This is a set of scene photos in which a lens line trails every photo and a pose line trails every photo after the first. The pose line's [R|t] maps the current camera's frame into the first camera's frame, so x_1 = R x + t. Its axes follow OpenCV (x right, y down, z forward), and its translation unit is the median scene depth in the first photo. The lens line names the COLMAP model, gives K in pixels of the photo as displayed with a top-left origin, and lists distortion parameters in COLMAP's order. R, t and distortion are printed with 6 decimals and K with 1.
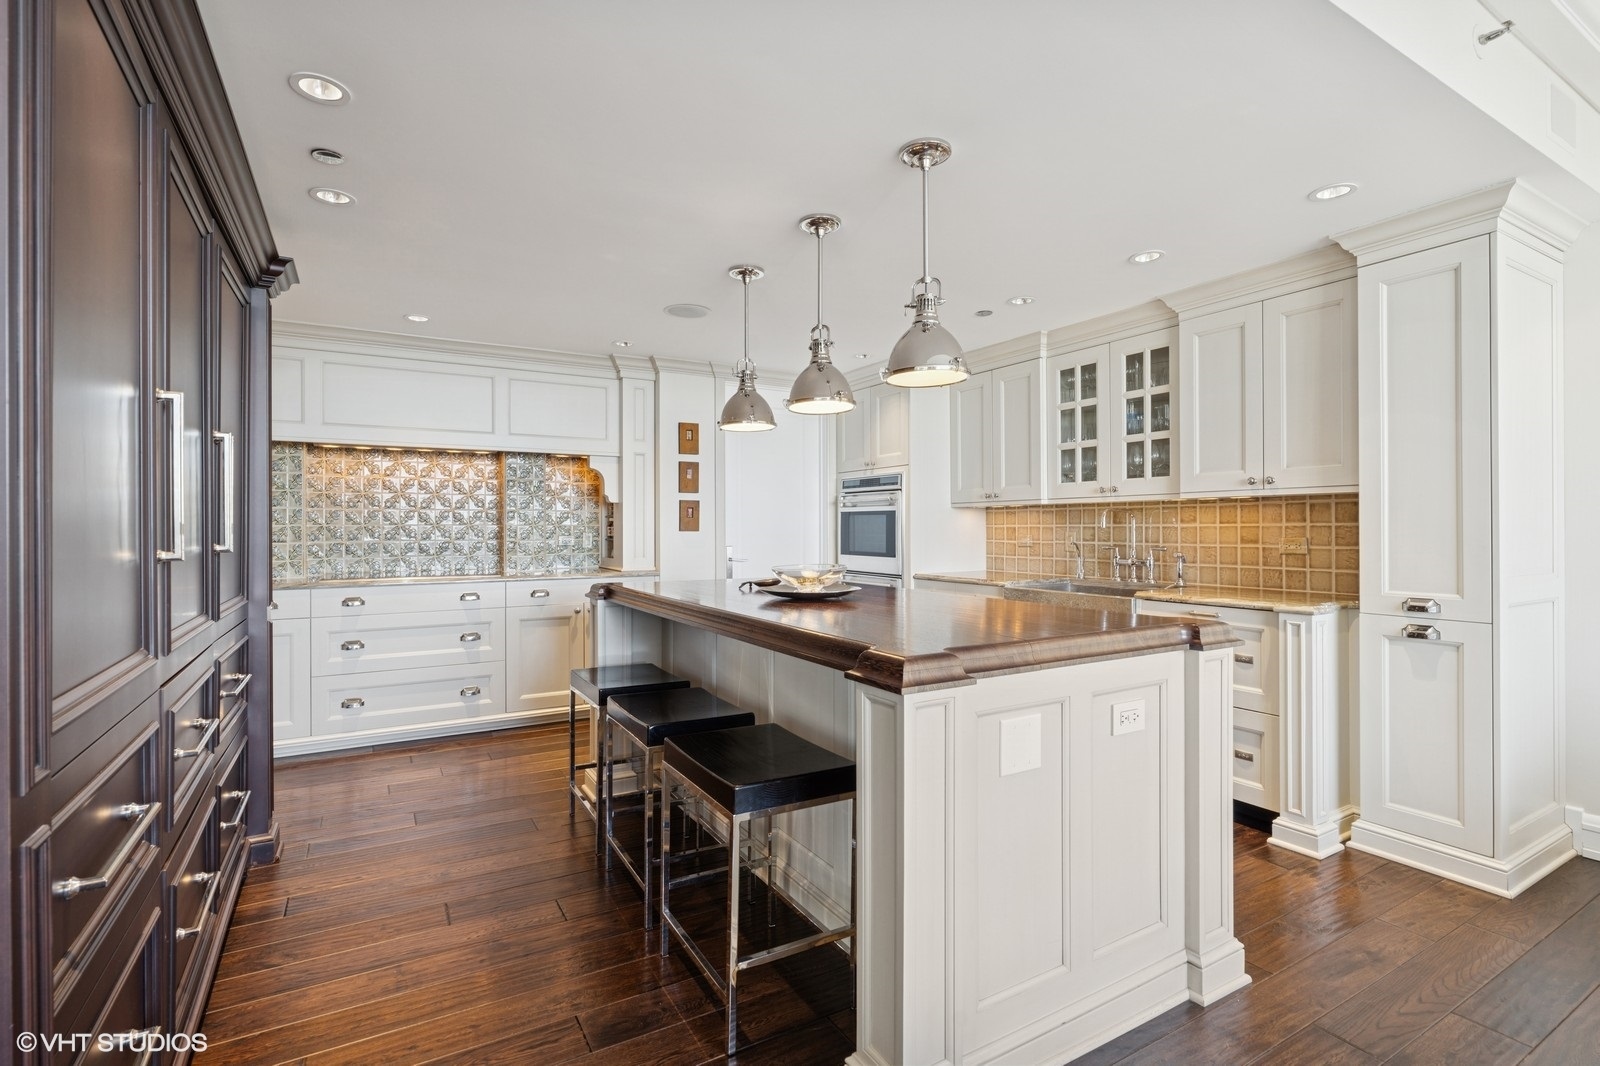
lens RADIAL K [[758.6, 0, 799.1], [0, 758.6, 527.5], [0, 0, 1]] dist [0.005331, 0.000145]
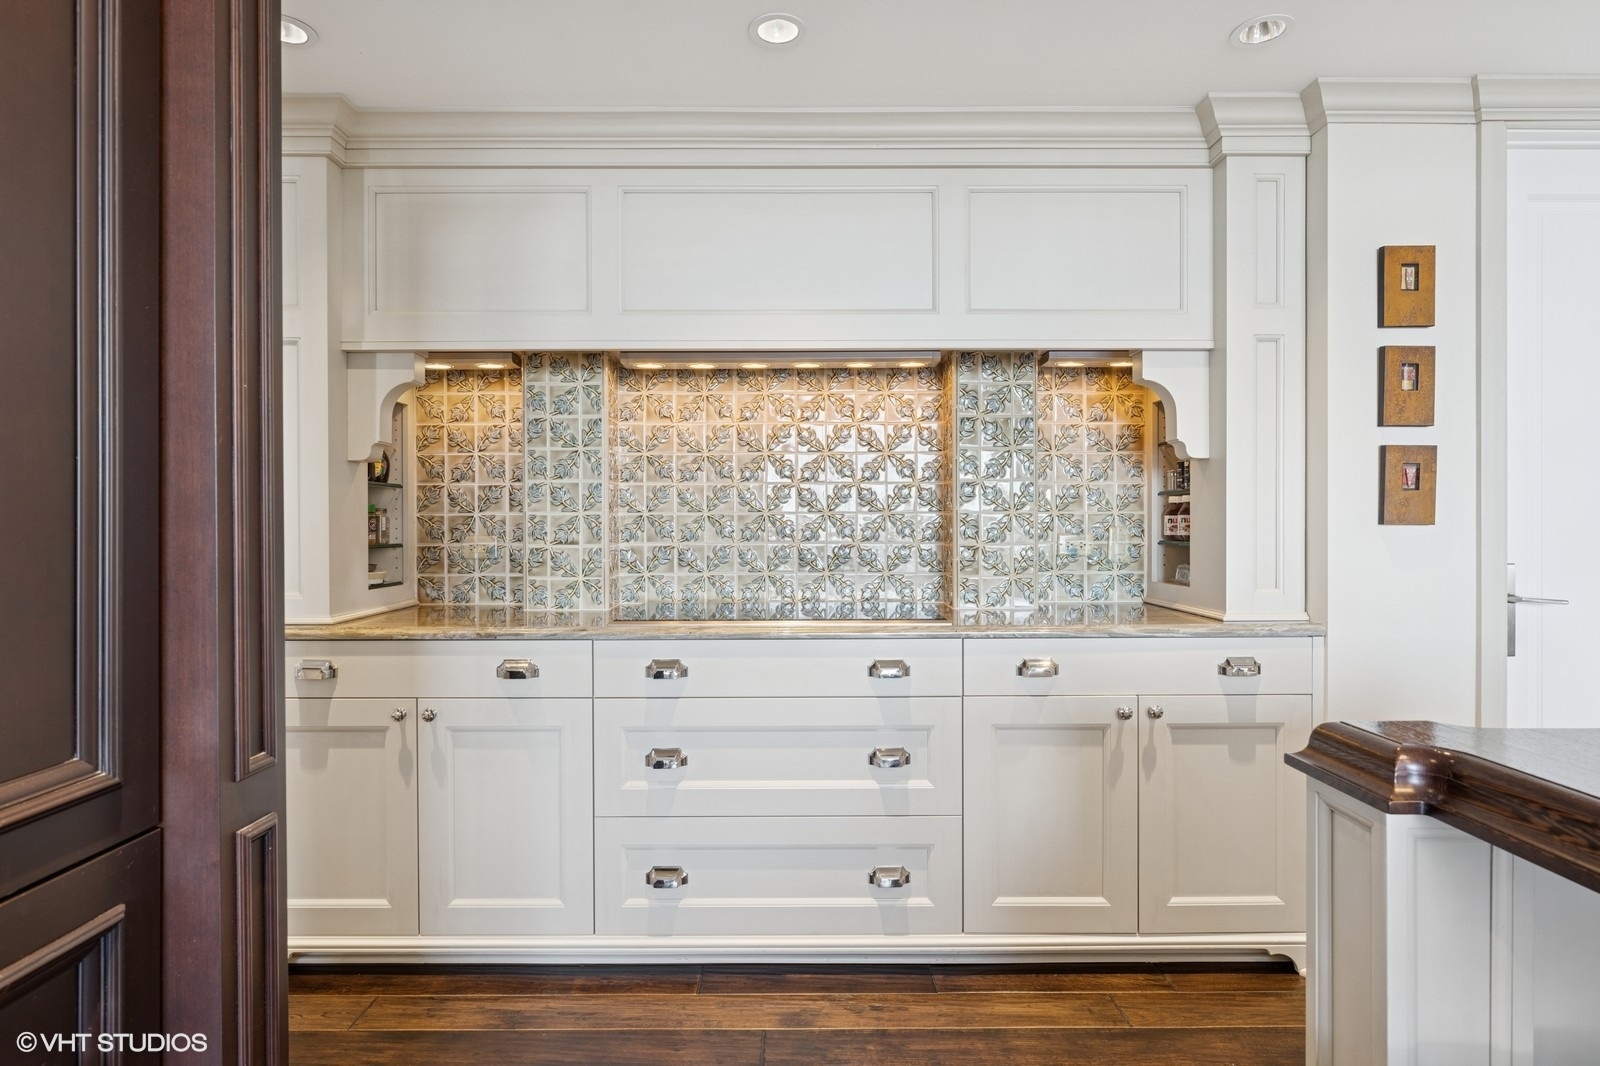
lens RADIAL K [[867.3, 0, 795.3], [0, 867.3, 529.0], [0, 0, 1]] dist [0.006626, 0.000401]
pose [[0.869332, 0.002387, -0.494222, -0.204388], [0.000713, 0.999981, 0.006086, 0.004398], [0.494228, -0.005643, 0.869314, 0.473132]]
